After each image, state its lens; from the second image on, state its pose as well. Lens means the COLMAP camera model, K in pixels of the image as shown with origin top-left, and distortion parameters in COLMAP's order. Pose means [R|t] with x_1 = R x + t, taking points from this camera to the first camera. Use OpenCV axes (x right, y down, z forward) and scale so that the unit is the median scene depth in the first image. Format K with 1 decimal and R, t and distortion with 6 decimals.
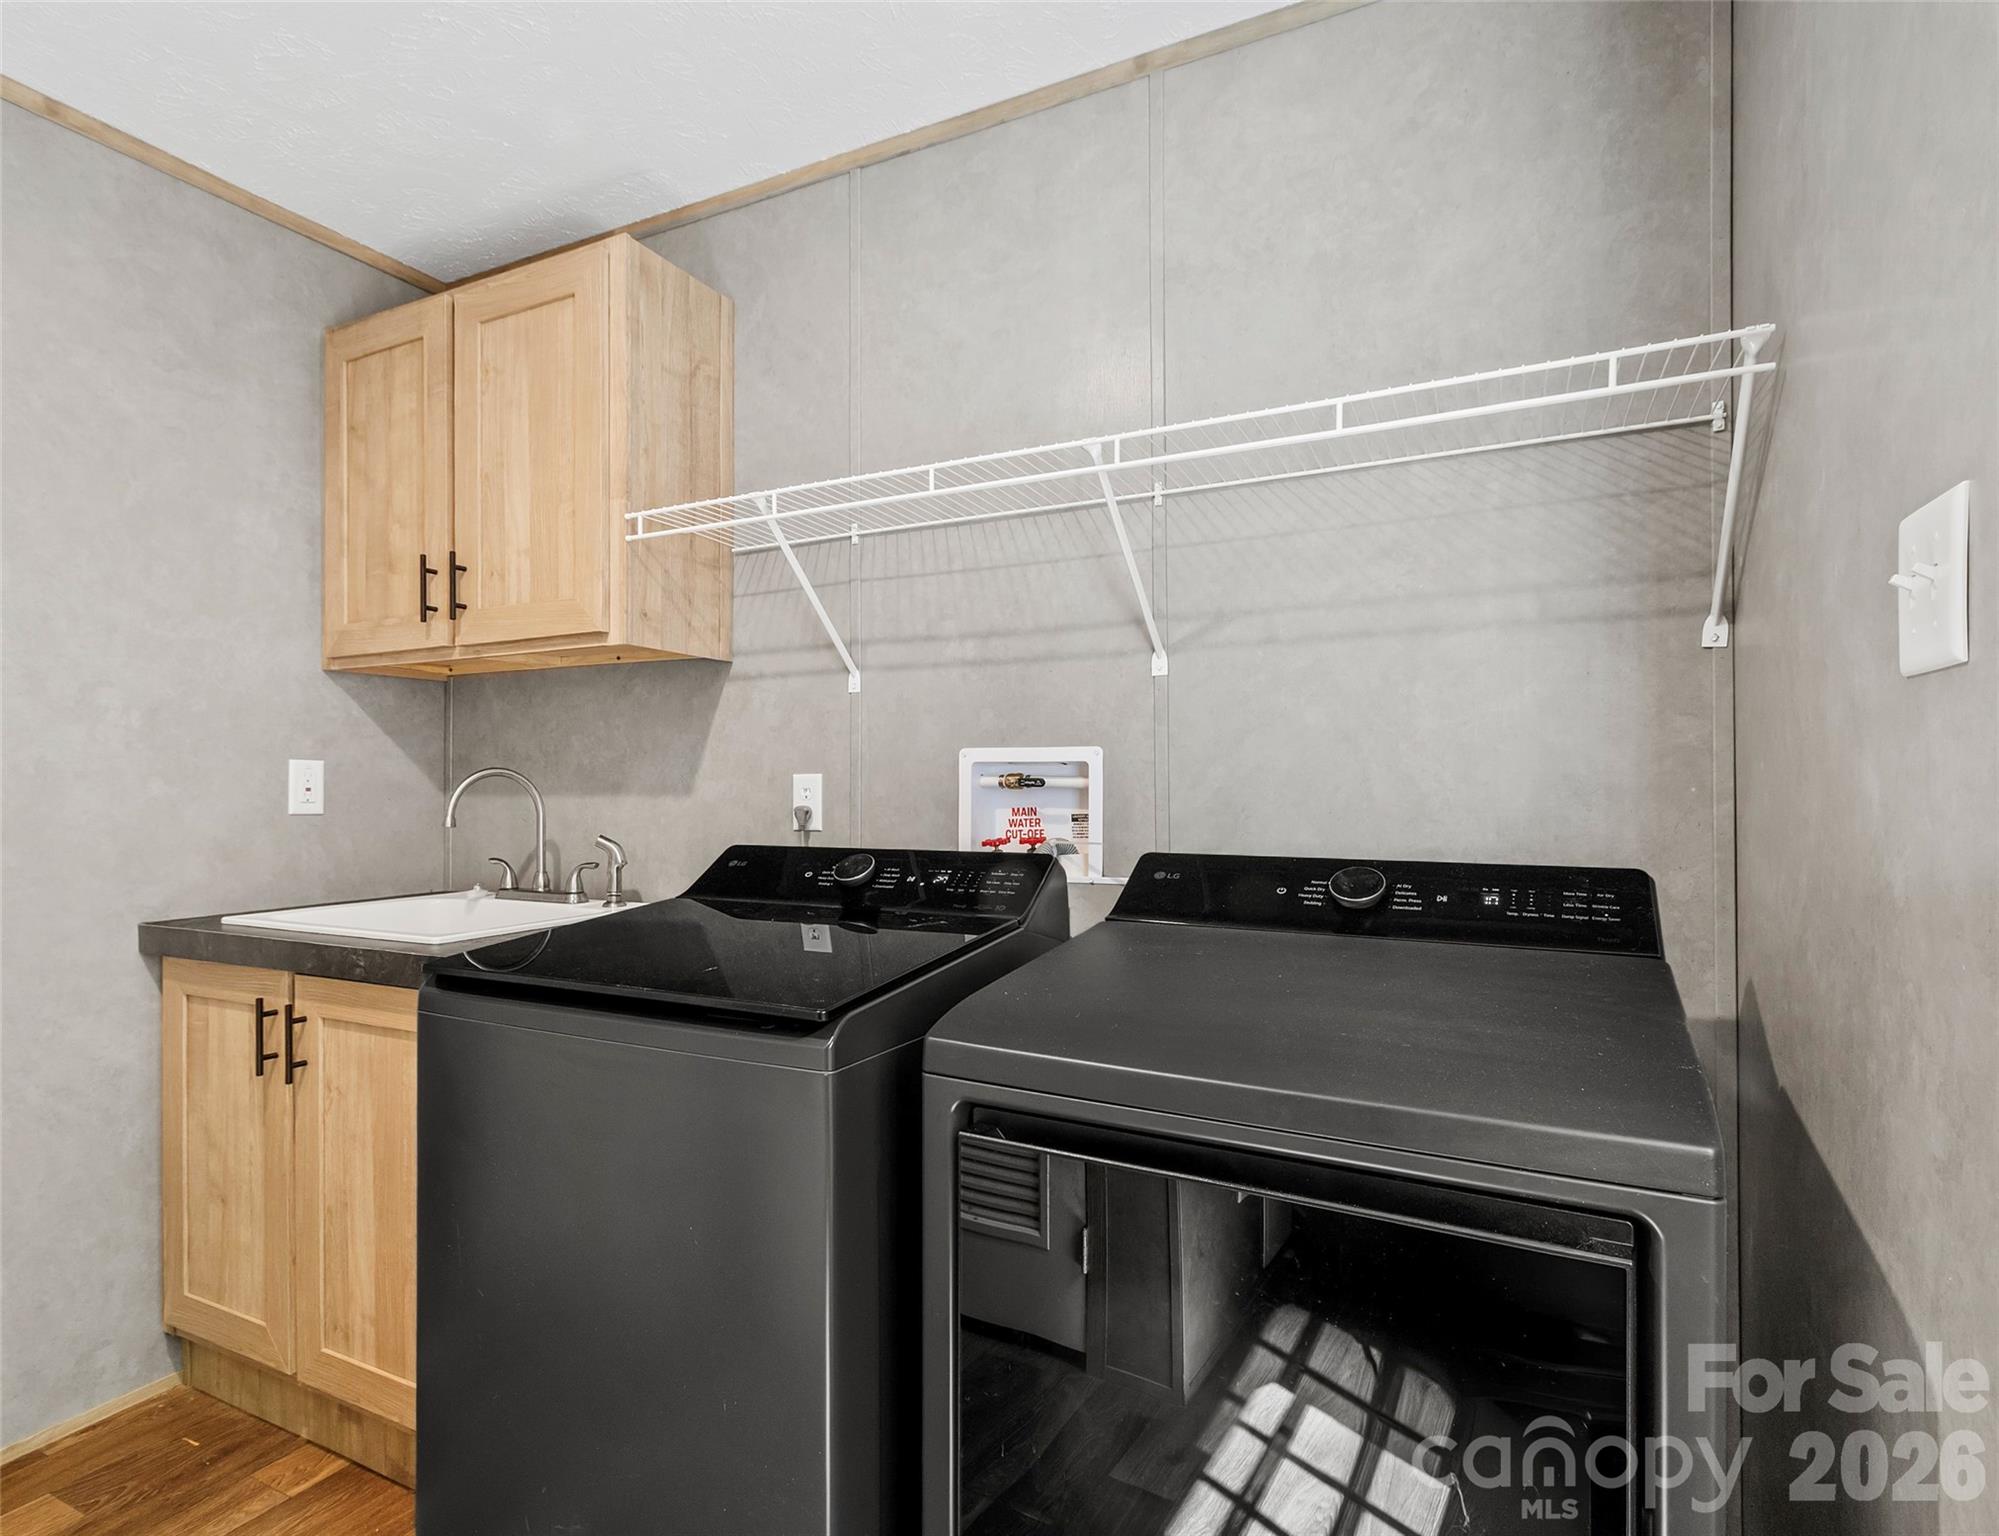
lens RADIAL K [[1101.7, 0, 999.5], [0, 1101.7, 768.0], [0, 0, 1]] dist [0.002032, 0.000043]
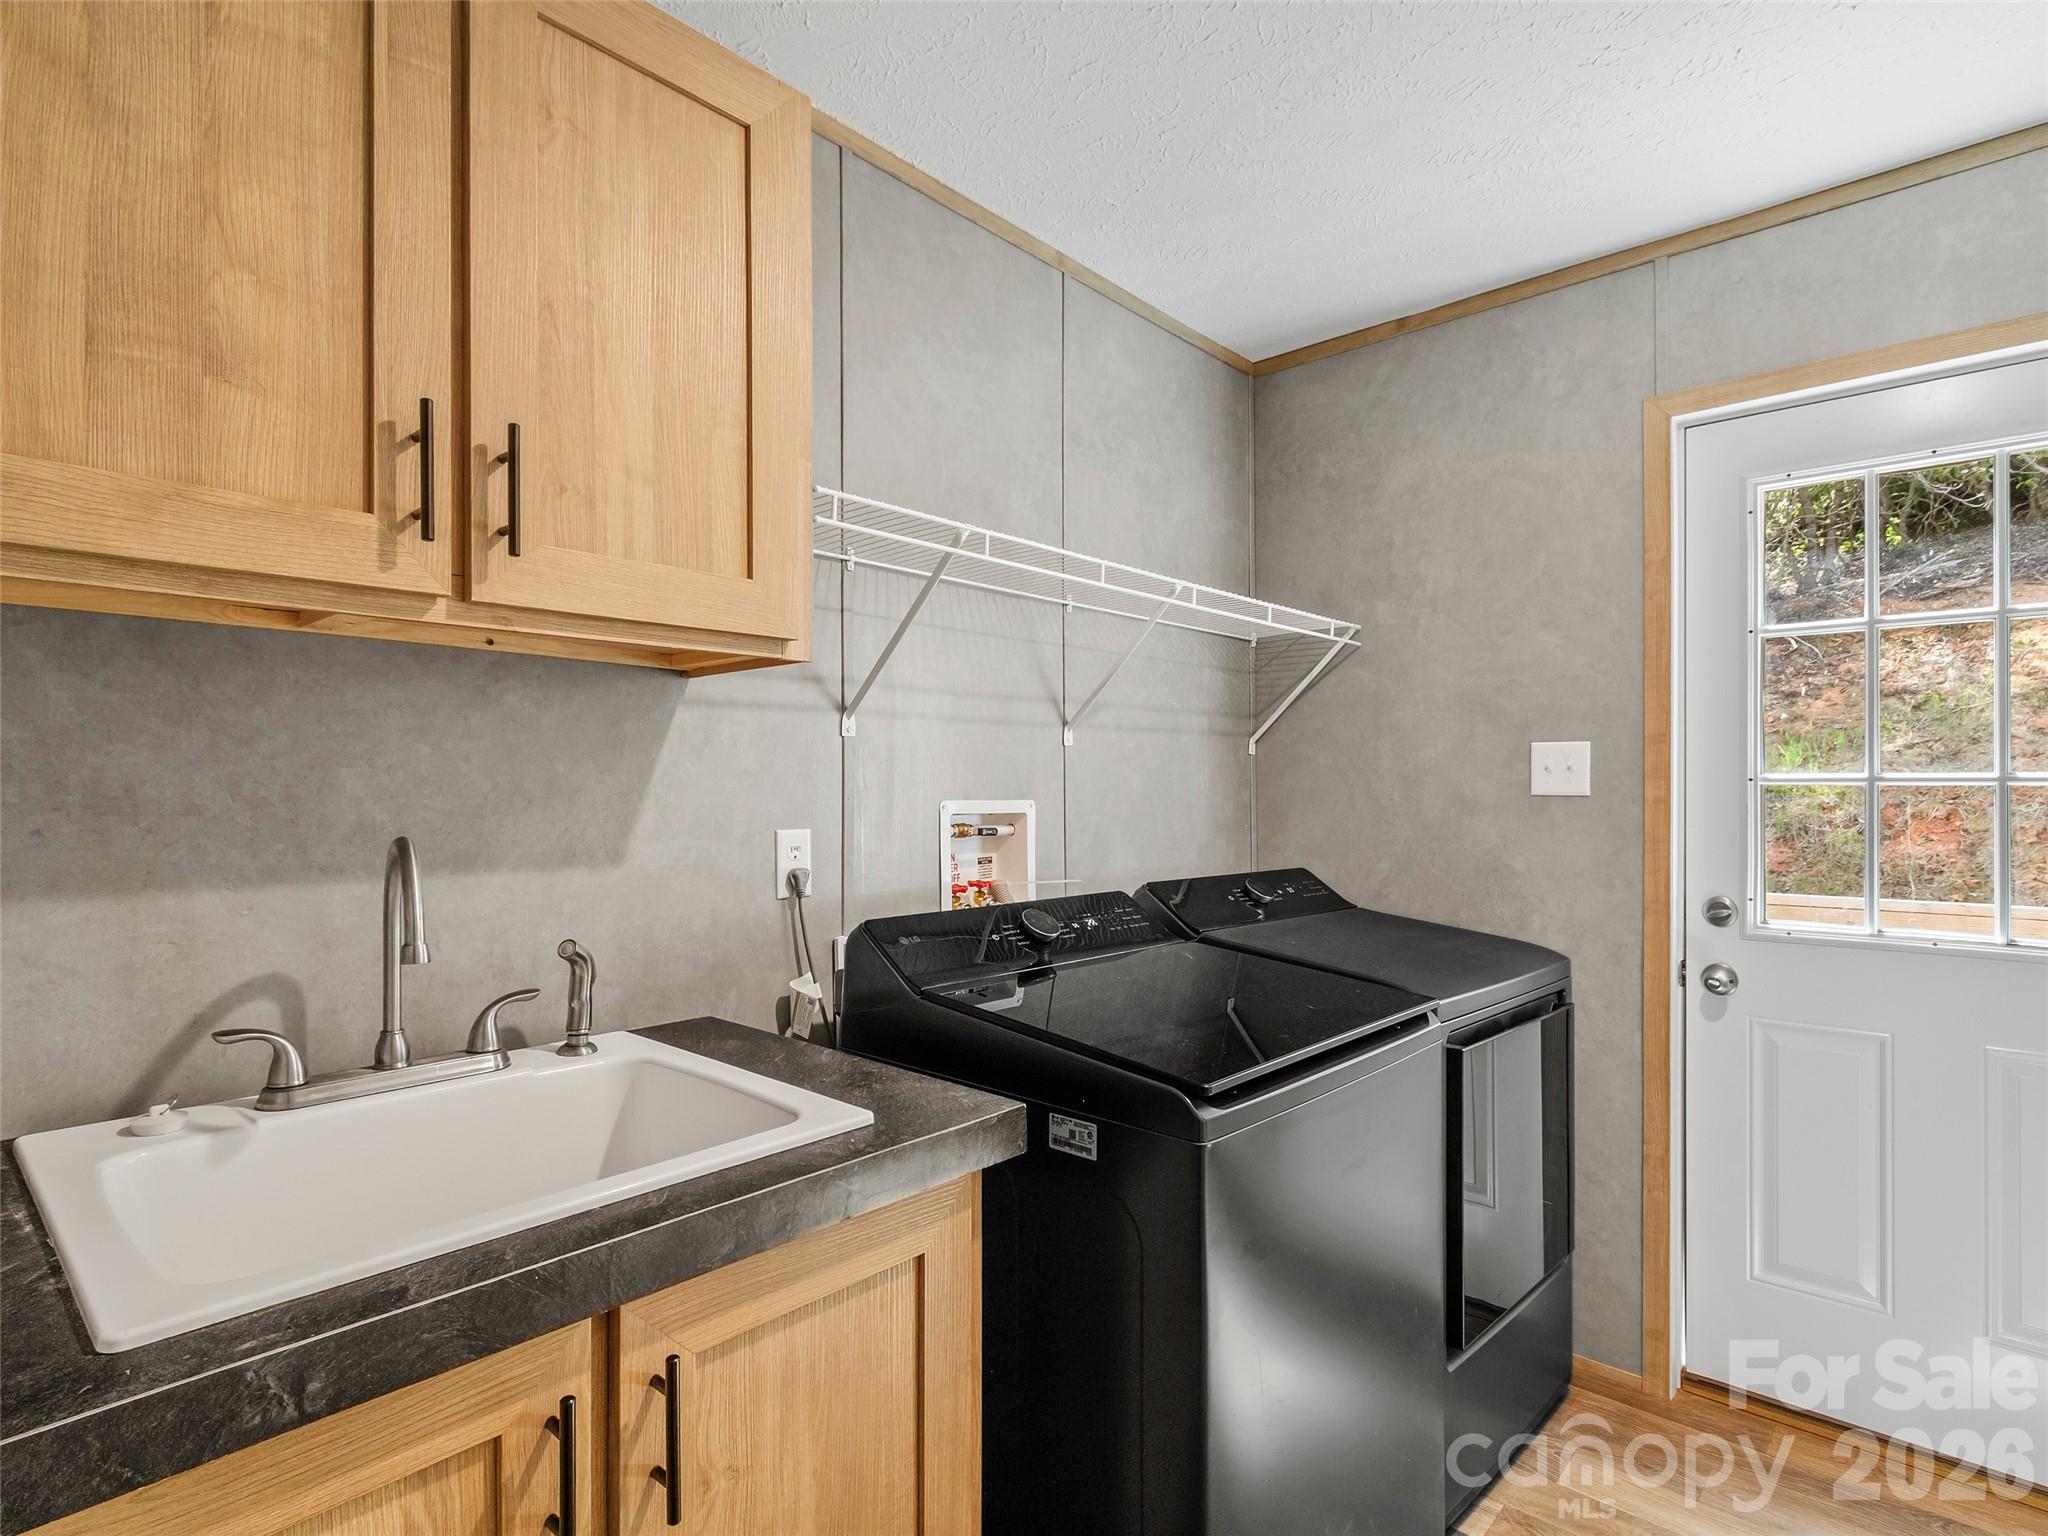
lens RADIAL K [[1058.3, 0, 1013.0], [0, 1058.3, 767.4], [0, 0, 1]] dist [0.001245, -0.001417]
pose [[0.251072, 0.020226, 0.967757, -0.968774], [-0.020627, 0.999666, -0.015542, -0.034363], [-0.967749, -0.016059, 0.251406, 0.683355]]
